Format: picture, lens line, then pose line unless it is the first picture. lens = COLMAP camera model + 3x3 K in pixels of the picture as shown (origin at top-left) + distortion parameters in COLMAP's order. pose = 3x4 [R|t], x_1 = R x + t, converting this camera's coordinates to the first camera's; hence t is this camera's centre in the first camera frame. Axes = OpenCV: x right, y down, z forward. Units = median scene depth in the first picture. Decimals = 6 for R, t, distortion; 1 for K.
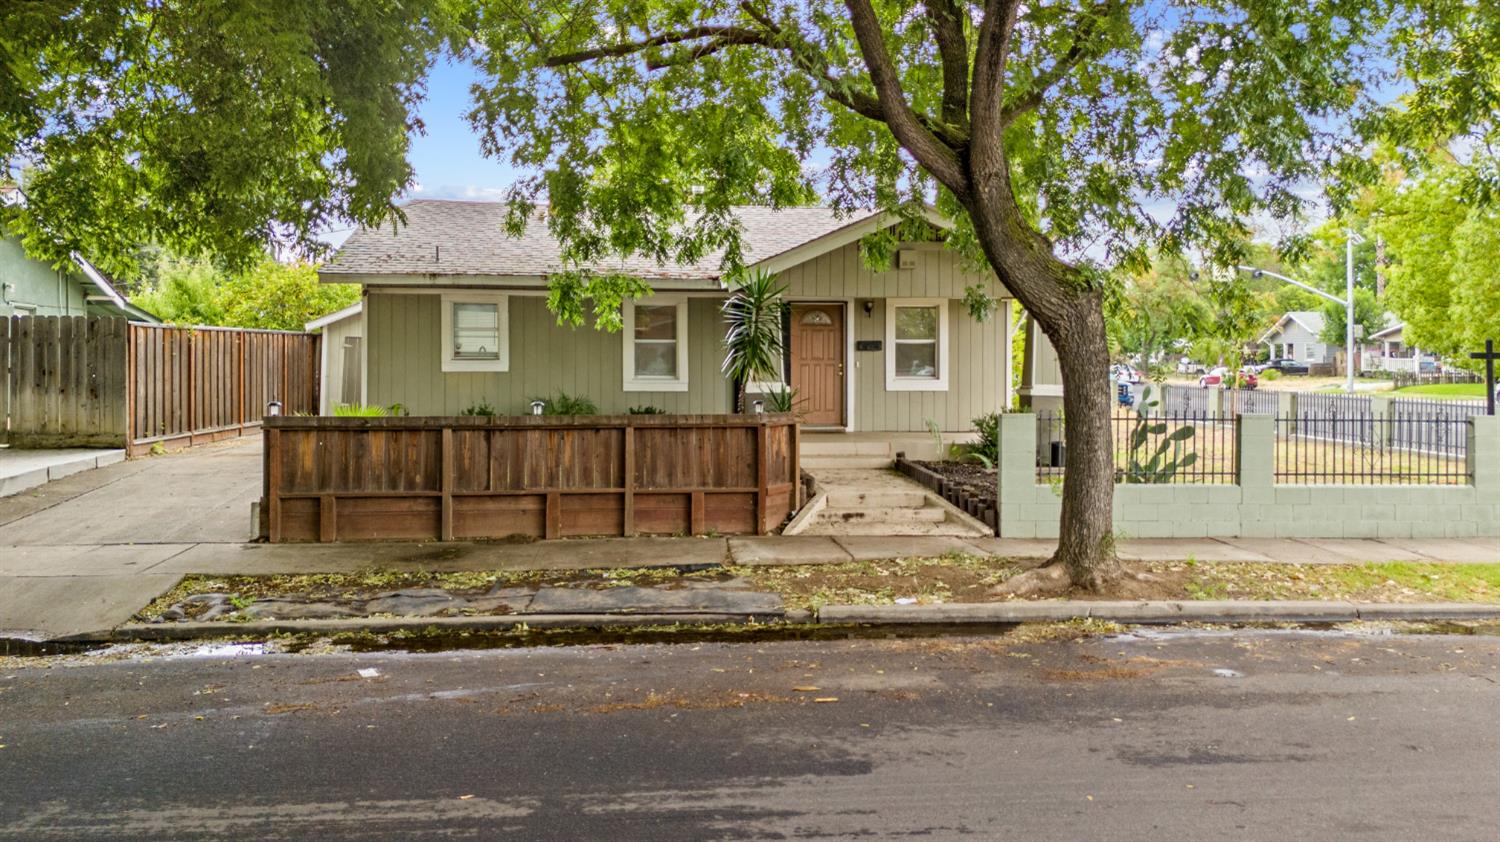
lens RADIAL K [[1106.7, 0, 743.5], [0, 1106.7, 409.6], [0, 0, 1]] dist [0.086999, -0.083524]
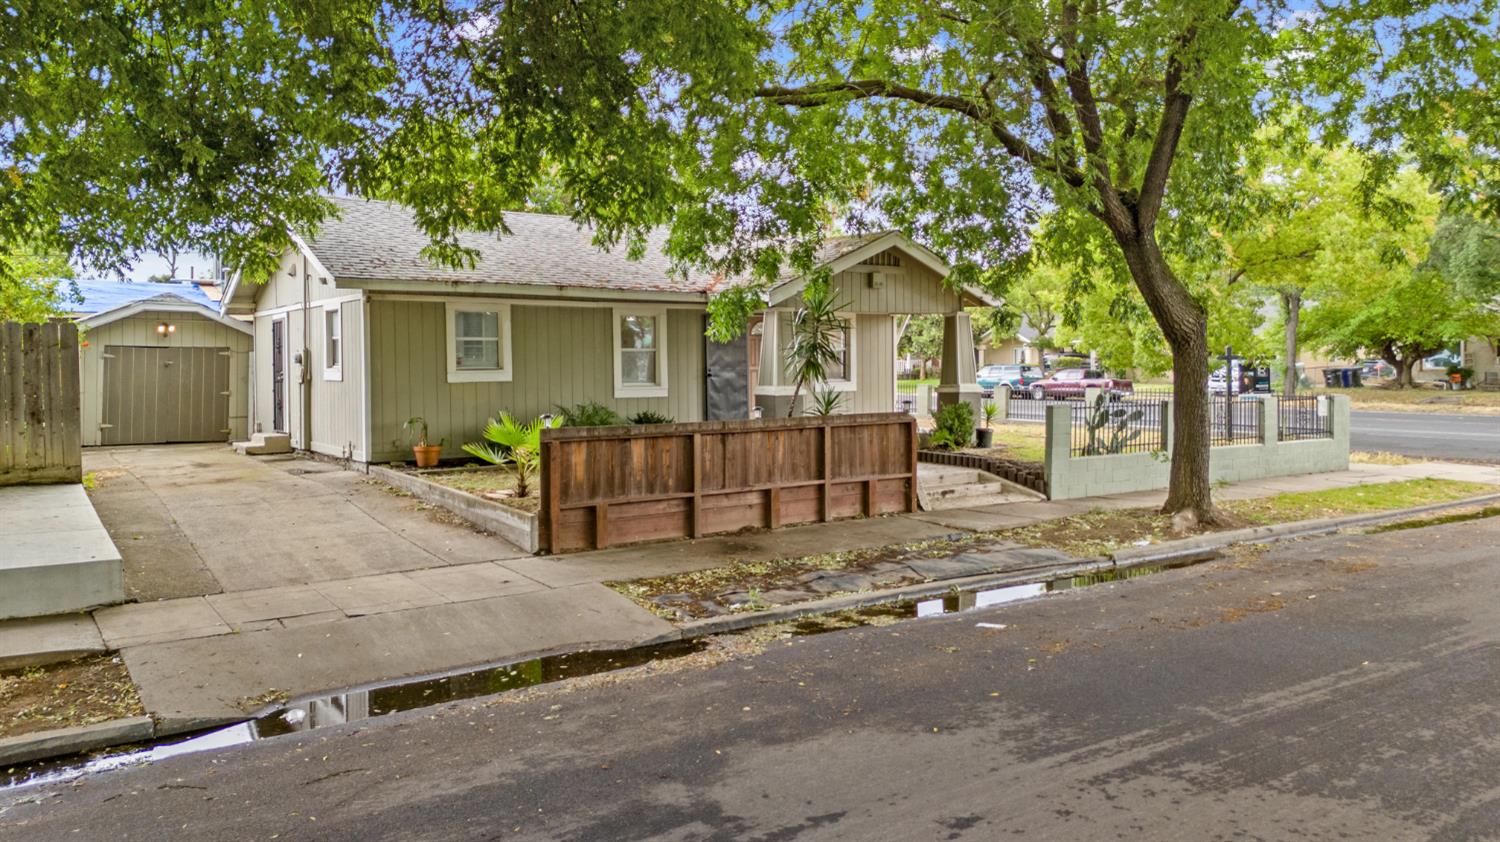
lens RADIAL K [[1104.3, 0, 745.1], [0, 1104.3, 426.7], [0, 0, 1]] dist [0.097764, -0.108516]
pose [[0.864120, -0.039283, 0.501751, -0.752036], [0.033308, 0.999227, 0.020868, -0.010456], [-0.502183, -0.001320, 0.864761, 0.056210]]
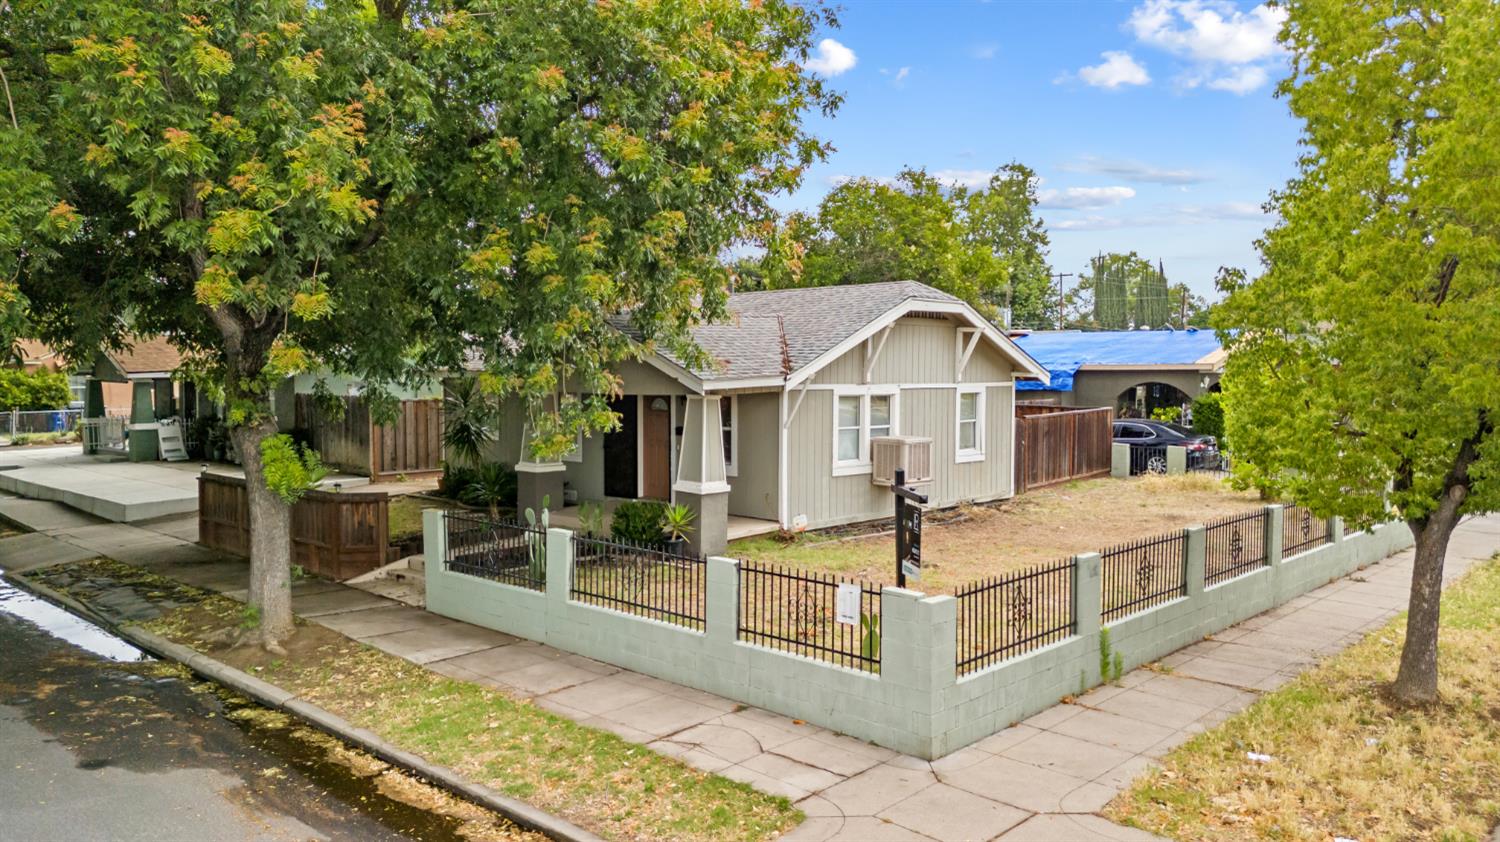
lens RADIAL K [[1106.7, 0, 743.5], [0, 1106.7, 409.6], [0, 0, 1]] dist [0.086999, -0.083524]
pose [[0.665077, 0.024393, -0.746376, 1.408153], [-0.031981, 0.999480, 0.004168, -0.123077], [0.746090, 0.021097, 0.665511, 0.458952]]
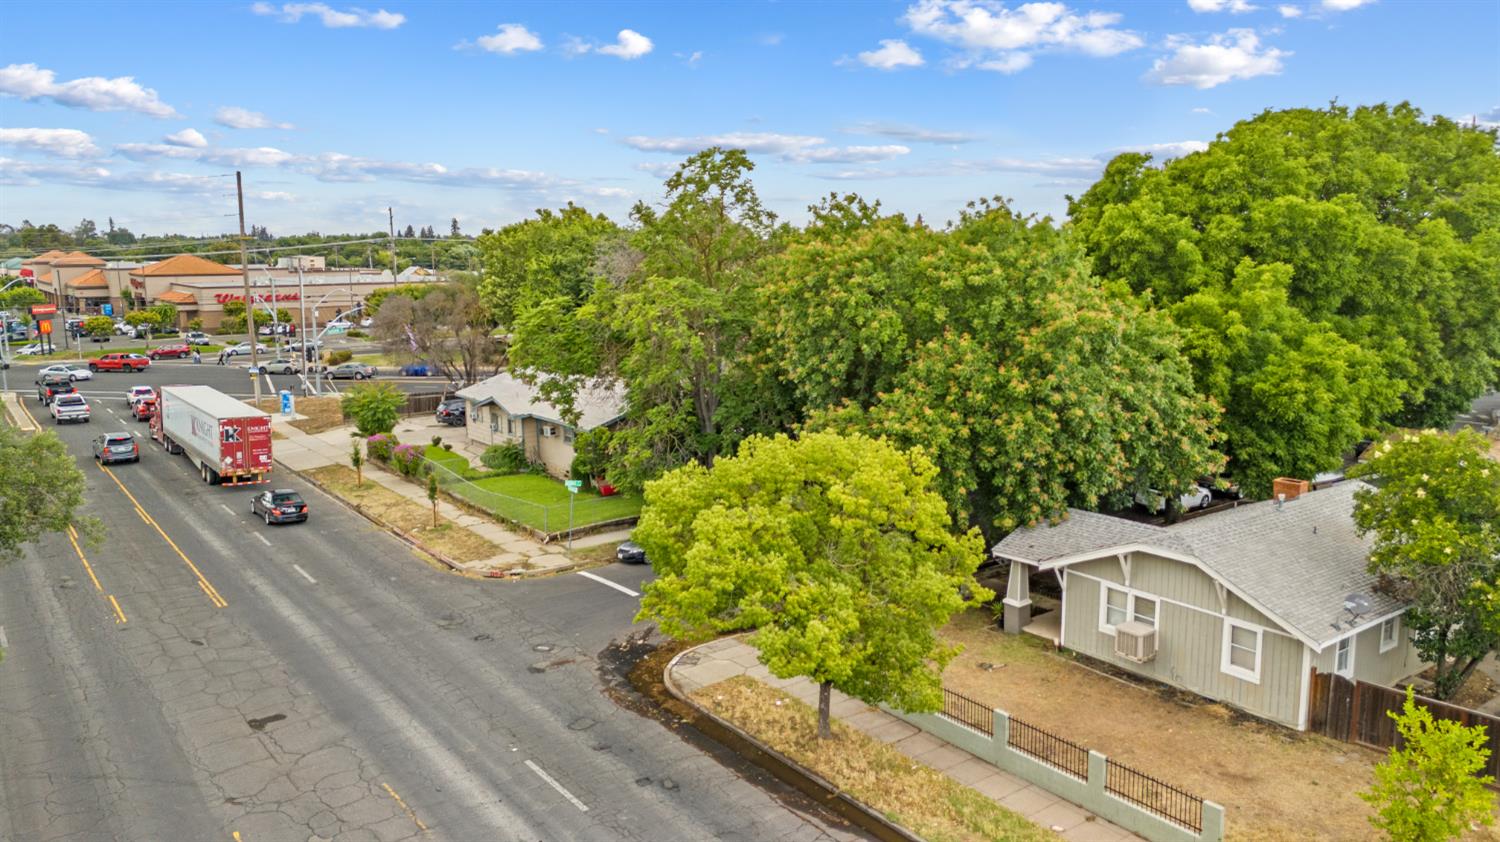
lens RADIAL K [[1104.3, 0, 745.1], [0, 1104.3, 426.7], [0, 0, 1]] dist [0.097764, -0.108516]
pose [[-0.845897, 0.090379, -0.525633, 2.399386], [-0.024633, 0.977866, 0.207779, -1.029673], [0.532778, 0.188707, -0.824947, 3.222979]]
